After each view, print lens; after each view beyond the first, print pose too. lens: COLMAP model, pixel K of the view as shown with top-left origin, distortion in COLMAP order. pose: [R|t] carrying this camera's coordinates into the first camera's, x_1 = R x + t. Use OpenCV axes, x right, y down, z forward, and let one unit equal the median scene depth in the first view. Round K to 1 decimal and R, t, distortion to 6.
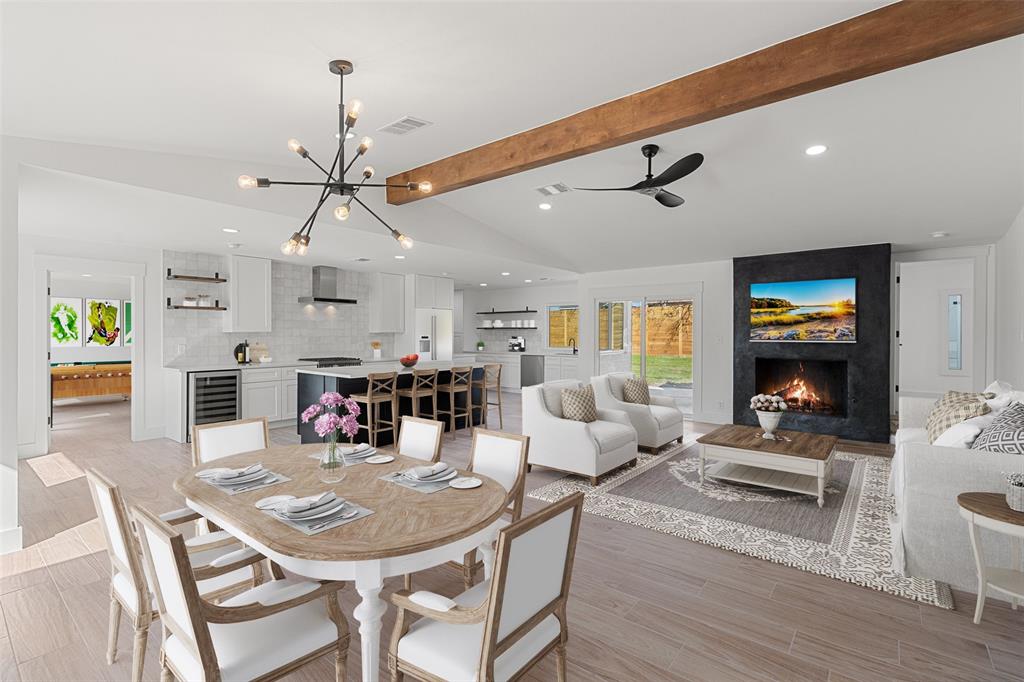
lens RADIAL K [[468.0, 0, 511.1], [0, 468.0, 331.6], [0, 0, 1]] dist [0.001684, 0.000310]
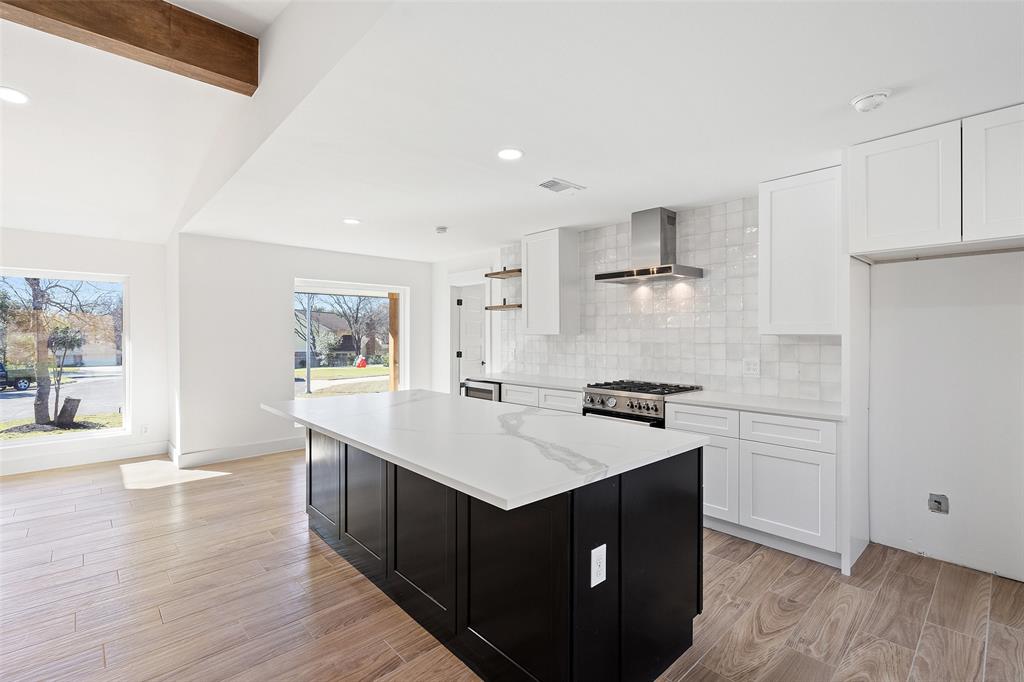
lens RADIAL K [[464.1, 0, 511.0], [0, 464.1, 336.4], [0, 0, 1]] dist [-0.001389, 0.000237]
pose [[-0.145633, 0.001280, -0.989338, 0.169150], [0.004145, 0.999991, 0.000684, 0.002264], [0.989330, -0.004001, -0.145637, 1.055459]]
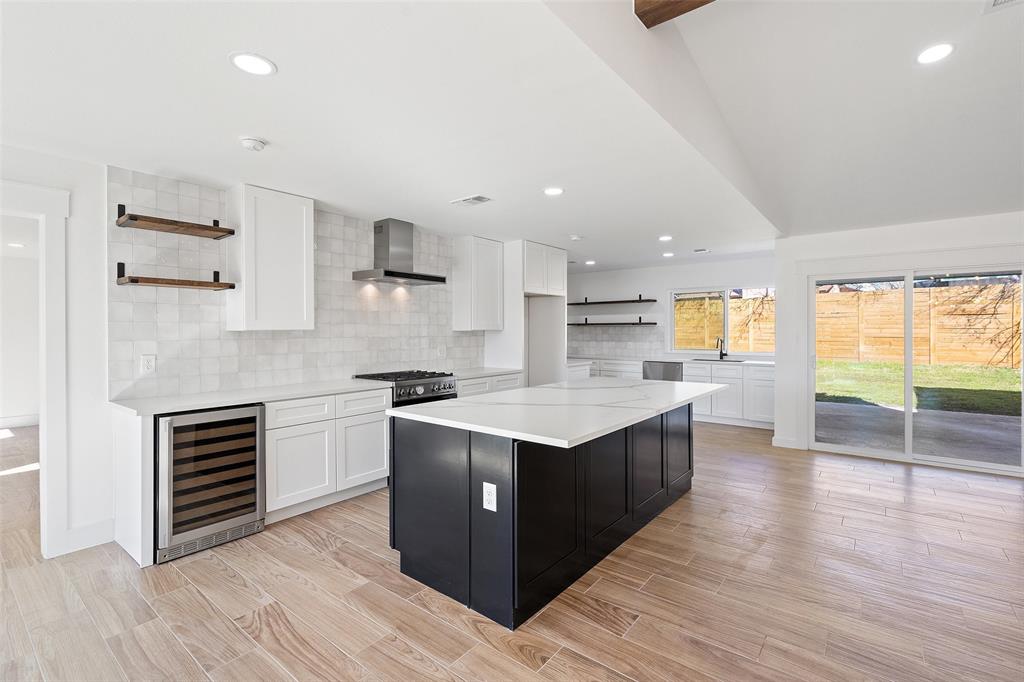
lens RADIAL K [[467.1, 0, 510.6], [0, 467.1, 329.4], [0, 0, 1]] dist [-0.002103, 0.000228]
pose [[0.999965, -0.003580, 0.007626, -0.290672], [0.003578, 0.999994, 0.000238, 0.000798], [-0.007627, -0.000211, 0.999971, 0.455904]]
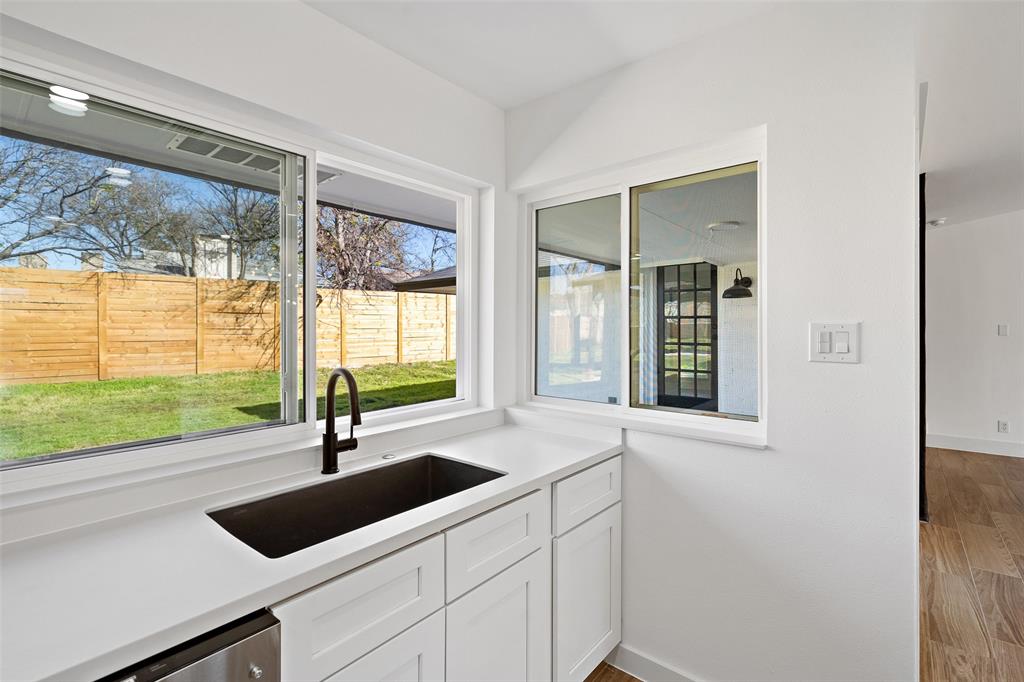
lens RADIAL K [[467.1, 0, 510.6], [0, 467.1, 329.4], [0, 0, 1]] dist [-0.002103, 0.000228]
pose [[0.016020, -0.001450, 0.999871, -0.016938], [0.000242, 0.999999, 0.001446, 0.003451], [-0.999872, 0.000219, 0.016020, 1.445929]]
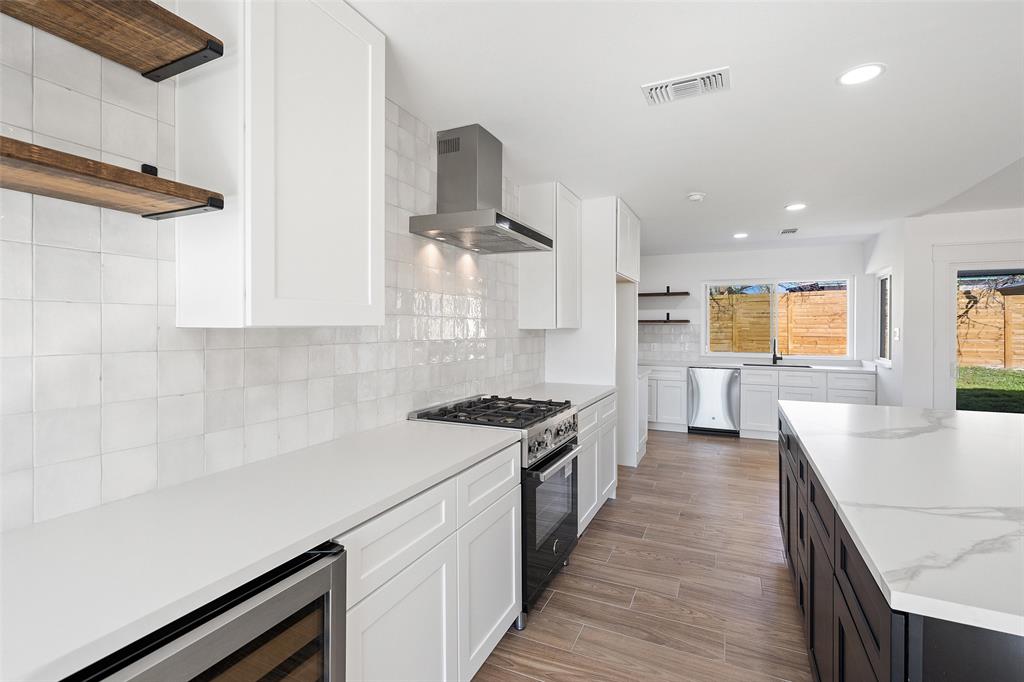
lens RADIAL K [[469.3, 0, 510.6], [0, 469.3, 328.0], [0, 0, 1]] dist [-0.001982, 0.000127]
pose [[0.971354, 0.002049, 0.237628, -0.519391], [-0.002710, 0.999993, 0.002455, 0.000512], [-0.237622, -0.003029, 0.971353, 0.761346]]
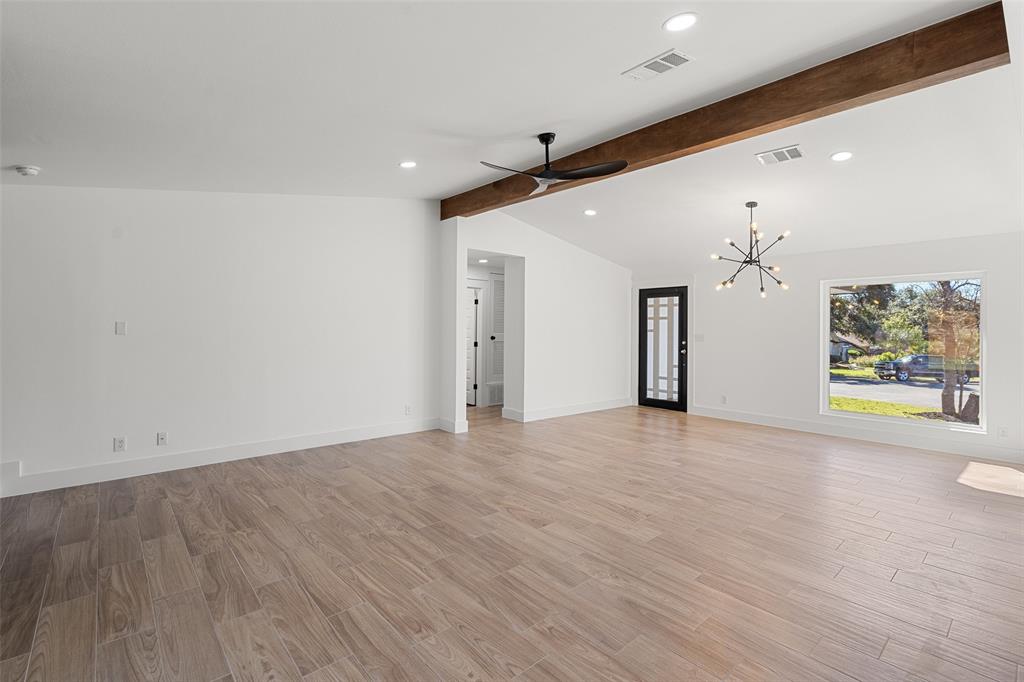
lens RADIAL K [[469.3, 0, 510.6], [0, 469.3, 328.0], [0, 0, 1]] dist [-0.001982, 0.000127]
pose [[-0.984645, -0.009464, 0.174312, 0.120613], [-0.010235, 0.999941, -0.003524, 0.002669], [-0.174269, -0.005254, -0.984684, 1.195605]]
